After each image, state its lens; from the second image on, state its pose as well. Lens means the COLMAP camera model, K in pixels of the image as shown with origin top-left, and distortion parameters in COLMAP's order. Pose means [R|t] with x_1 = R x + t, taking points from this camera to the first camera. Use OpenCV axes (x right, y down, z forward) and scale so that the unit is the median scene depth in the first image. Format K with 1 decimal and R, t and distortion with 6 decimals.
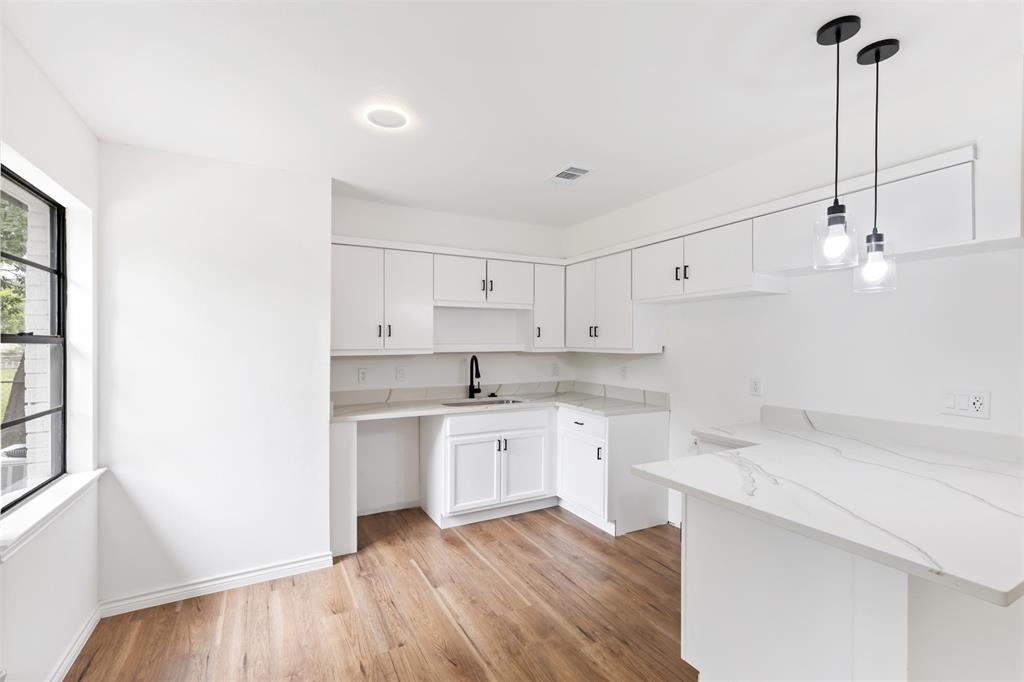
lens RADIAL K [[455.1, 0, 519.9], [0, 455.1, 350.5], [0, 0, 1]] dist [0.000026, -0.000109]
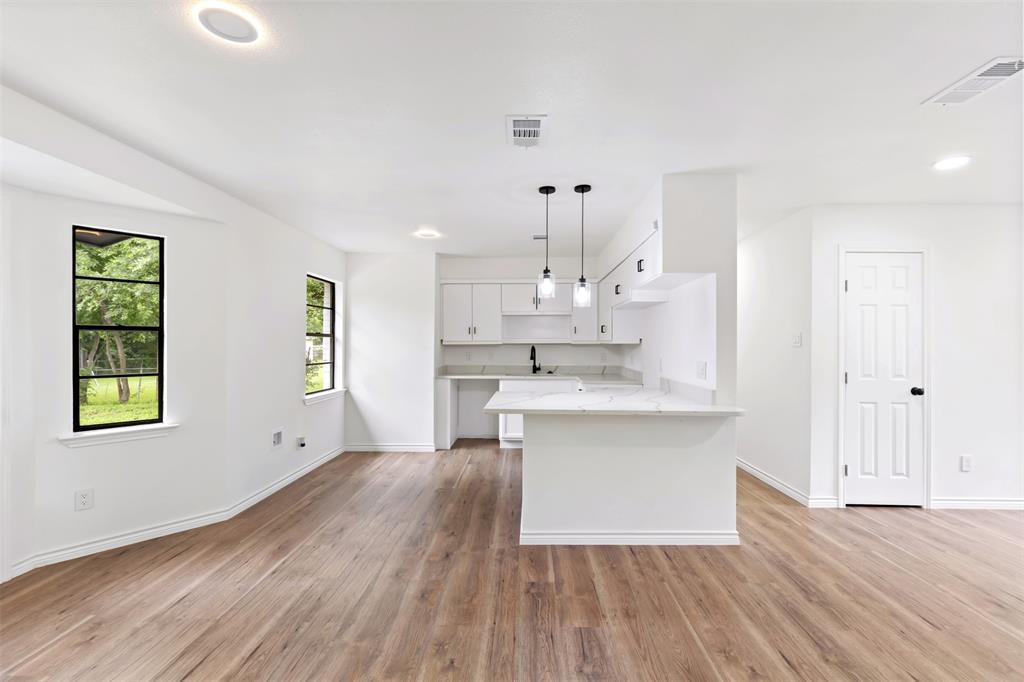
lens RADIAL K [[455.1, 0, 514.3], [0, 455.1, 345.6], [0, 0, 1]] dist [0.000026, -0.000109]
pose [[0.857629, 0.002553, -0.514262, 0.720426], [-0.009661, 0.999891, -0.011148, 0.031852], [0.514178, 0.014529, 0.857560, -0.407259]]
